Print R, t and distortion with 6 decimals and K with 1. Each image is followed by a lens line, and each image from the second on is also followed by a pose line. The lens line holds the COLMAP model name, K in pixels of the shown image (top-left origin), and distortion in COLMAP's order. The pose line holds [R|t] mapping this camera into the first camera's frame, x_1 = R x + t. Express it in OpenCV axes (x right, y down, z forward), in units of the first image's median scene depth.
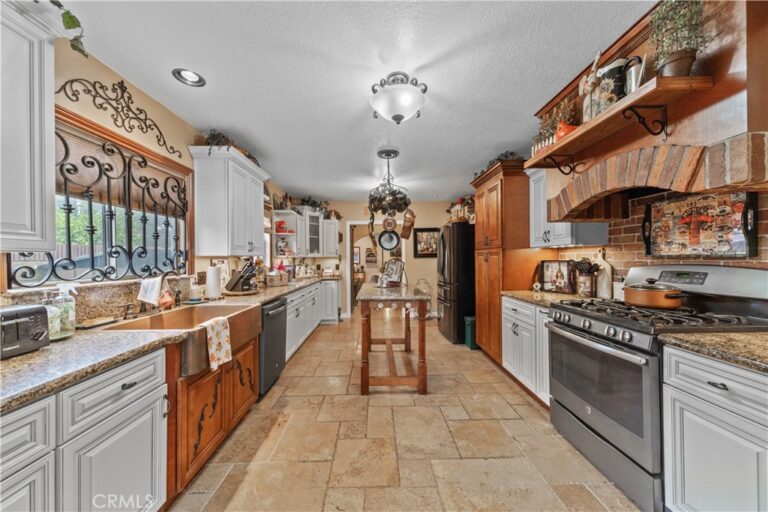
lens RADIAL K [[269.9, 0, 384.8], [0, 269.9, 259.2], [0, 0, 1]] dist [0.000710, -0.000244]
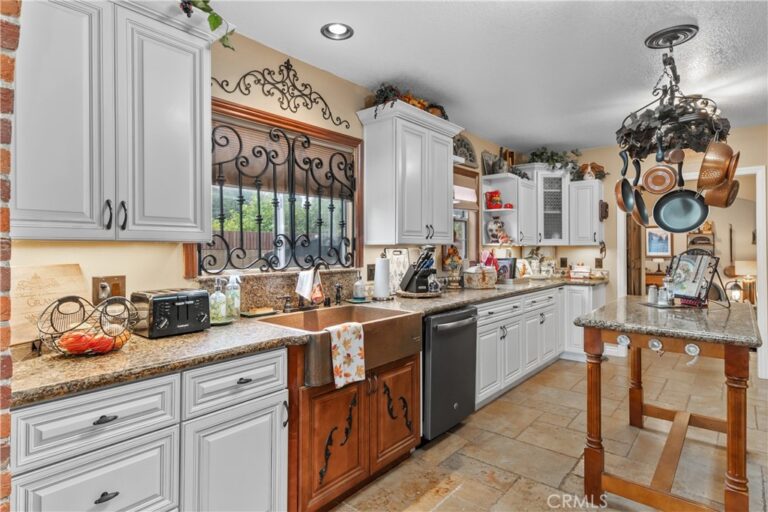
lens RADIAL K [[416.7, 0, 382.3], [0, 416.7, 247.2], [0, 0, 1]] dist [0.019182, -0.000171]
pose [[0.742375, 0.003504, -0.669975, 0.220194], [-0.004566, 0.999990, 0.000171, -0.005616], [0.669969, 0.002932, 0.742383, 0.118549]]
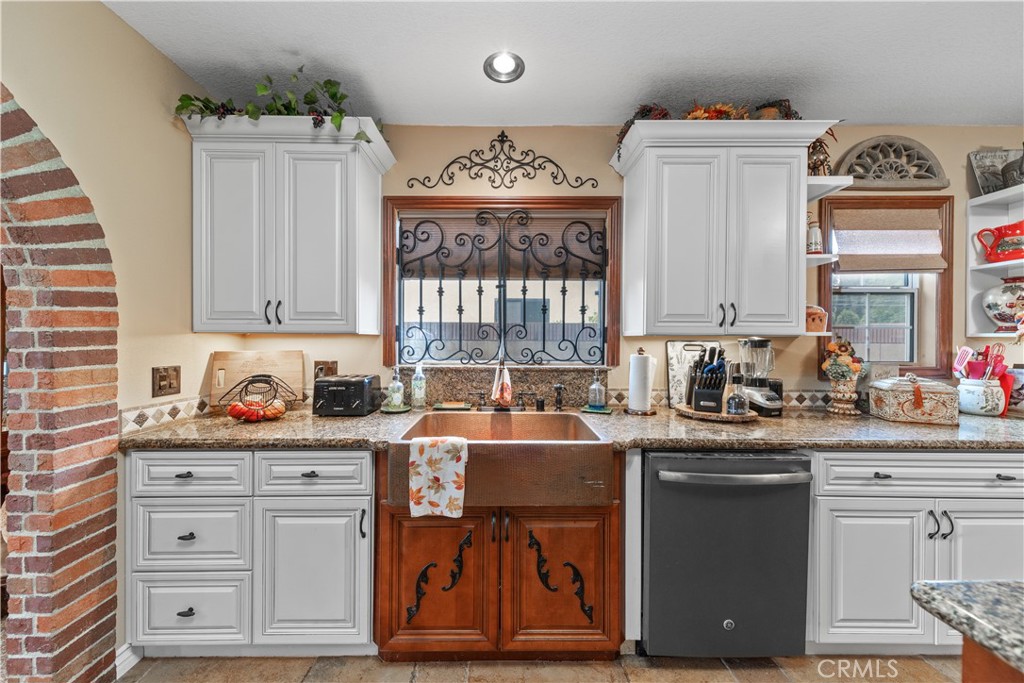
lens RADIAL K [[361.6, 0, 512.0], [0, 361.6, 341.5], [0, 0, 1]] dist [0.010054, 0.000045]
pose [[-0.030348, 0.012549, -0.999461, 0.155918], [-0.006399, 0.999898, 0.012748, -0.009576], [0.999519, 0.006782, -0.030265, 0.926921]]
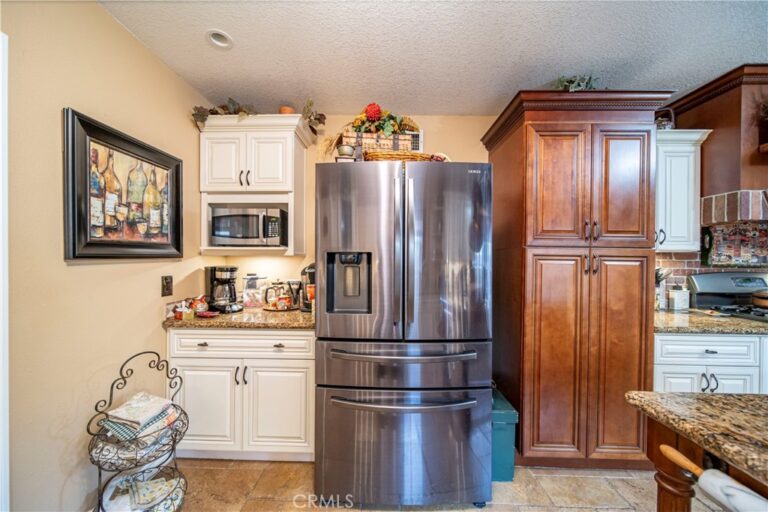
lens RADIAL K [[269.9, 0, 384.8], [0, 269.9, 259.2], [0, 0, 1]] dist [0.000710, -0.000244]
pose [[0.050846, 0.010115, 0.998655, -0.229818], [-0.006957, 0.999928, -0.009774, -0.015290], [-0.998682, -0.006451, 0.050913, 2.299298]]
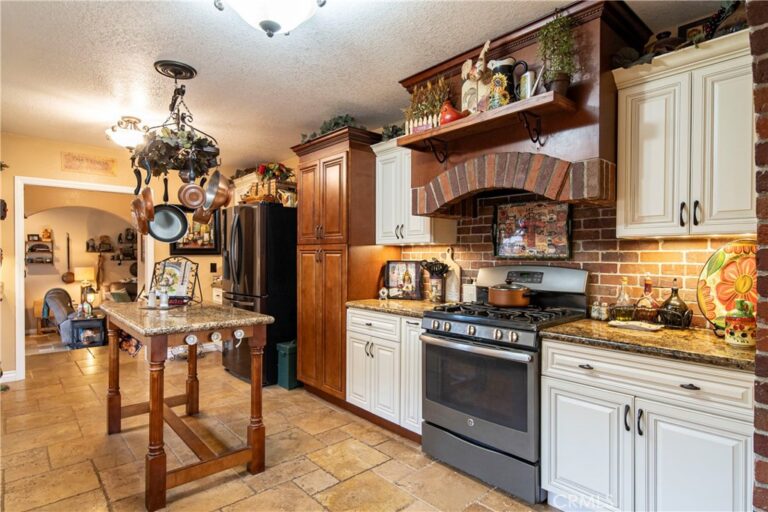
lens RADIAL K [[404.2, 0, 384.4], [0, 404.2, 261.0], [0, 0, 1]] dist [-0.001984, -0.000536]
pose [[0.759894, 0.002889, 0.650041, -0.320259], [-0.007566, 0.999962, 0.004400, 0.000346], [-0.650003, -0.008262, 0.759887, 0.122081]]
